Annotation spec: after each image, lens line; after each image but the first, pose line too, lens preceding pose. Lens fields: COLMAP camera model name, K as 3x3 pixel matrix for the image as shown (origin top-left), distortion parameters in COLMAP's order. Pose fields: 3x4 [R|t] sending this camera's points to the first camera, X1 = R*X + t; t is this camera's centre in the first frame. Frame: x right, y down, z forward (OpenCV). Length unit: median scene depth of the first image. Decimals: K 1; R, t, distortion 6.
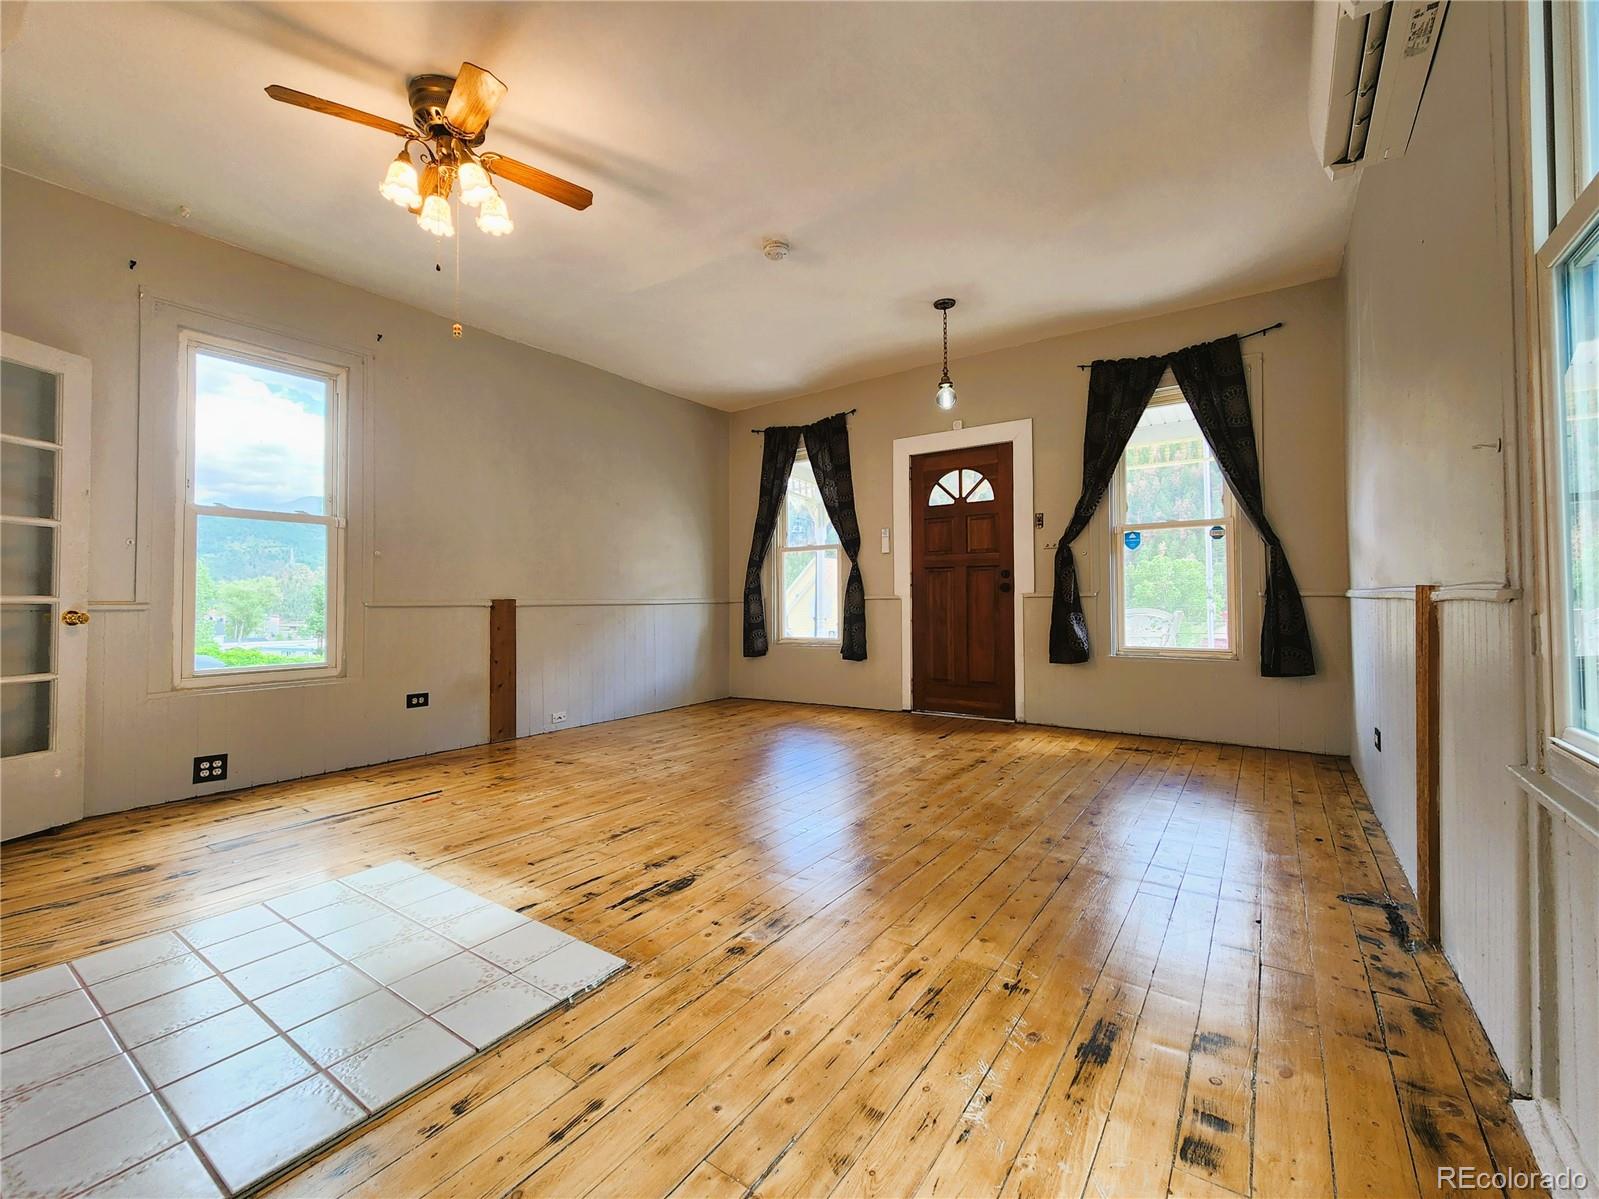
lens RADIAL K [[676.5, 0, 800.5], [0, 676.5, 590.9], [0, 0, 1]] dist [0.000640, -0.005531]
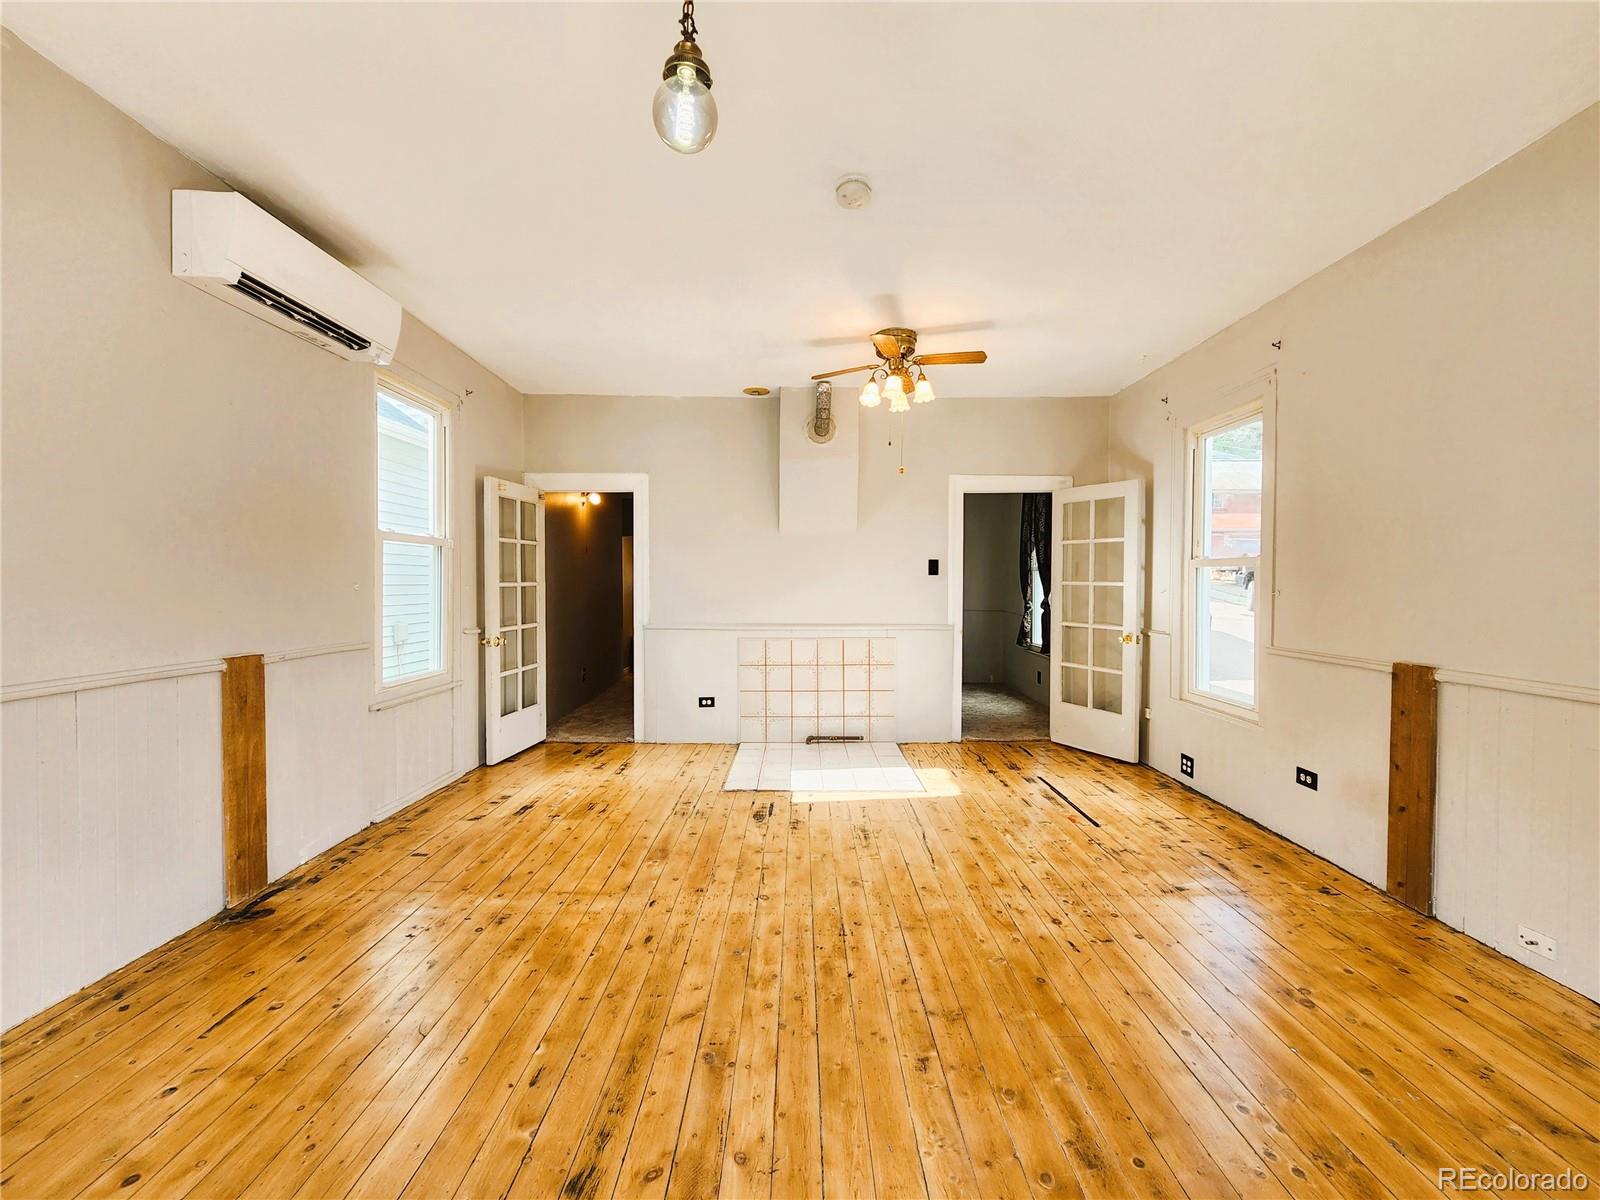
lens RADIAL K [[647.4, 0, 803.7], [0, 647.4, 591.7], [0, 0, 1]] dist [-0.001677, -0.000347]
pose [[-0.816029, 0.010162, -0.577922, 0.344300], [0.008807, 0.999948, 0.005147, -0.064523], [0.577944, -0.000890, -0.816076, 1.270451]]
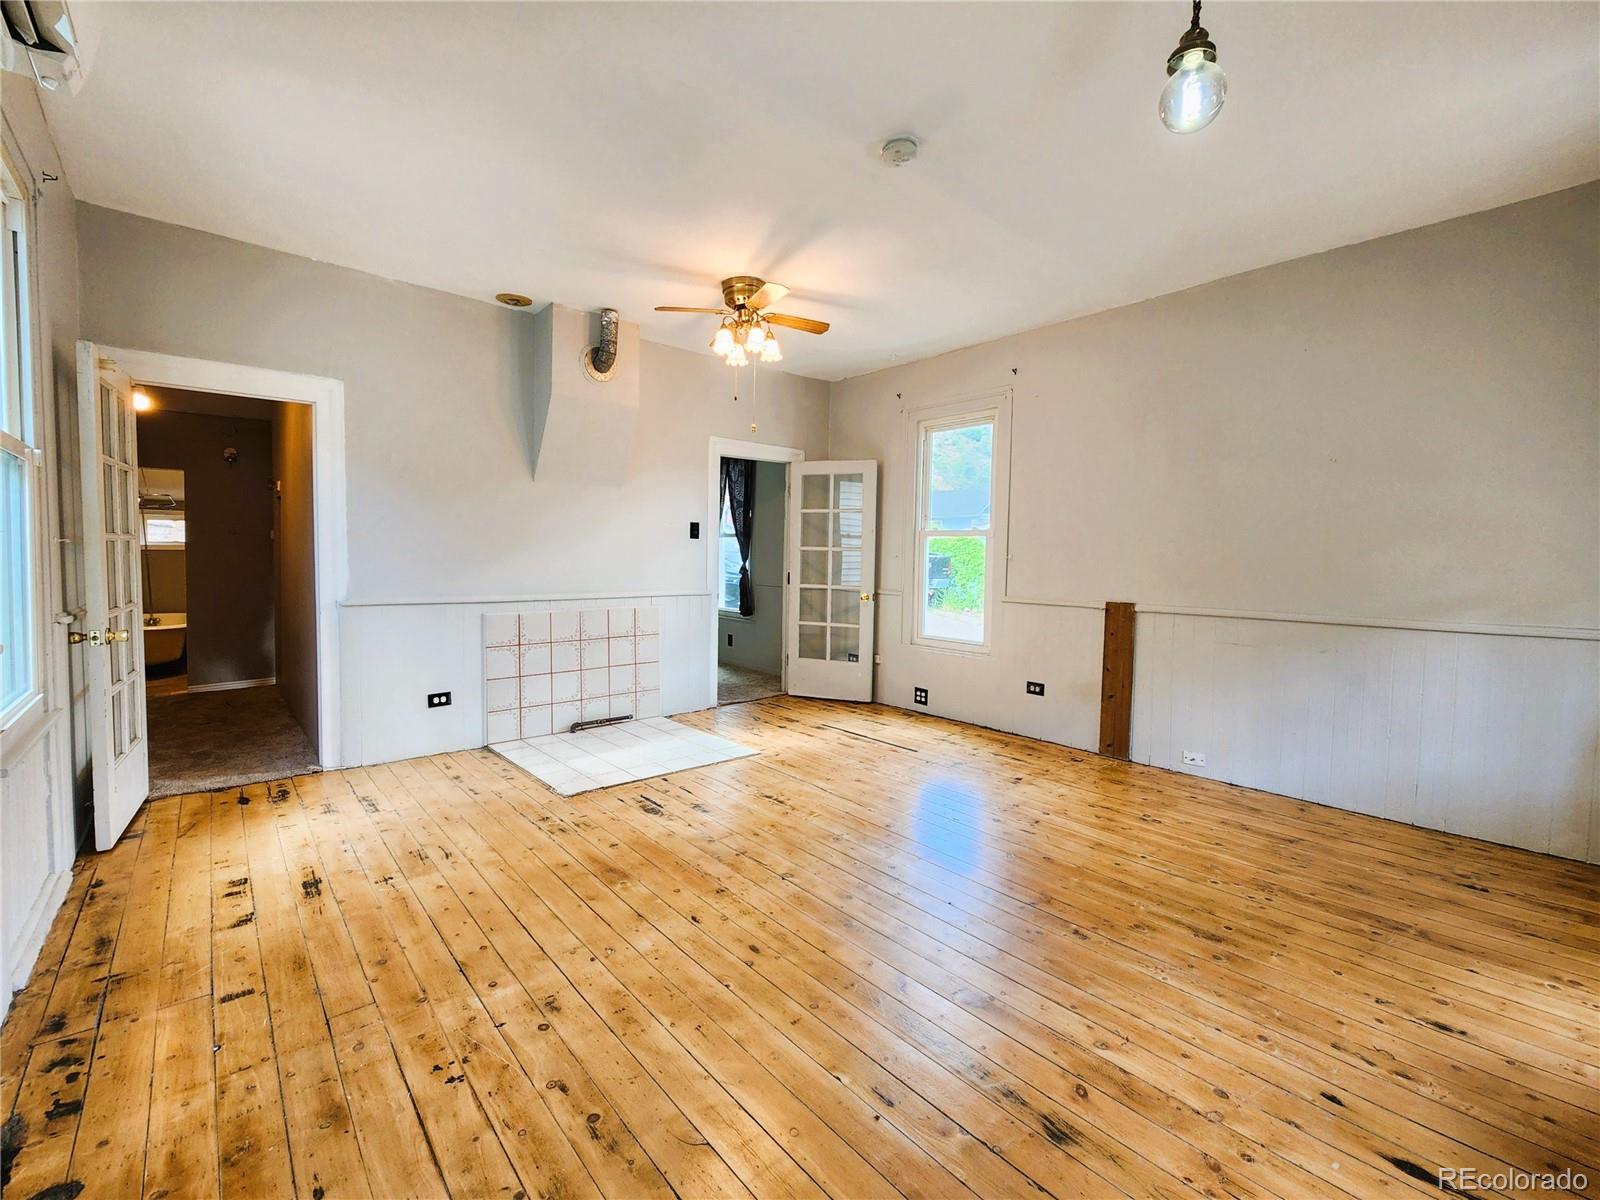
lens RADIAL K [[683.9, 0, 792.9], [0, 683.9, 591.8], [0, 0, 1]] dist [0.004673, -0.003009]
pose [[-0.252167, 0.051769, -0.966298, 0.606451], [0.001835, 0.998592, 0.053020, -0.056279], [0.967682, 0.011597, -0.251907, 0.891957]]
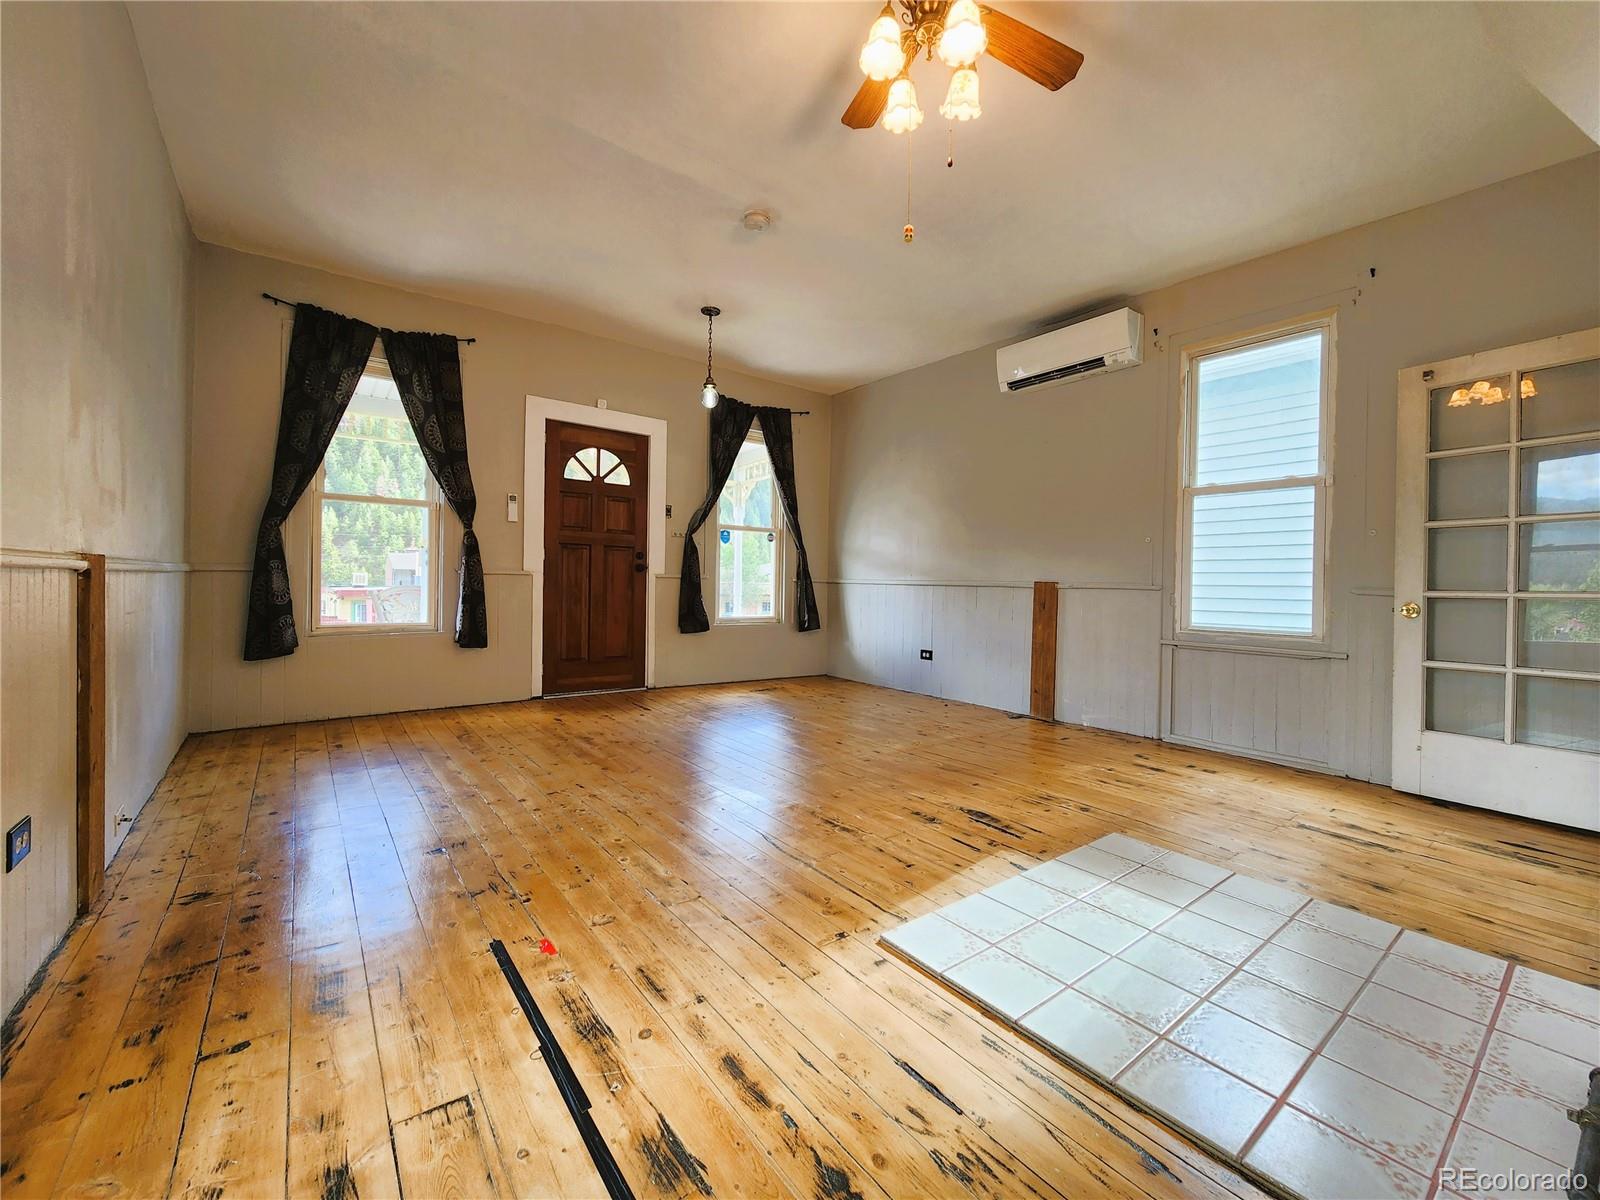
lens RADIAL K [[655.7, 0, 800.9], [0, 655.7, 592.5], [0, 0, 1]] dist [-0.000402, -0.000374]
pose [[0.295209, 0.001240, 0.955432, -0.762801], [-0.036659, 0.999277, 0.010030, 0.017394], [-0.954729, -0.037986, 0.295041, 0.526710]]
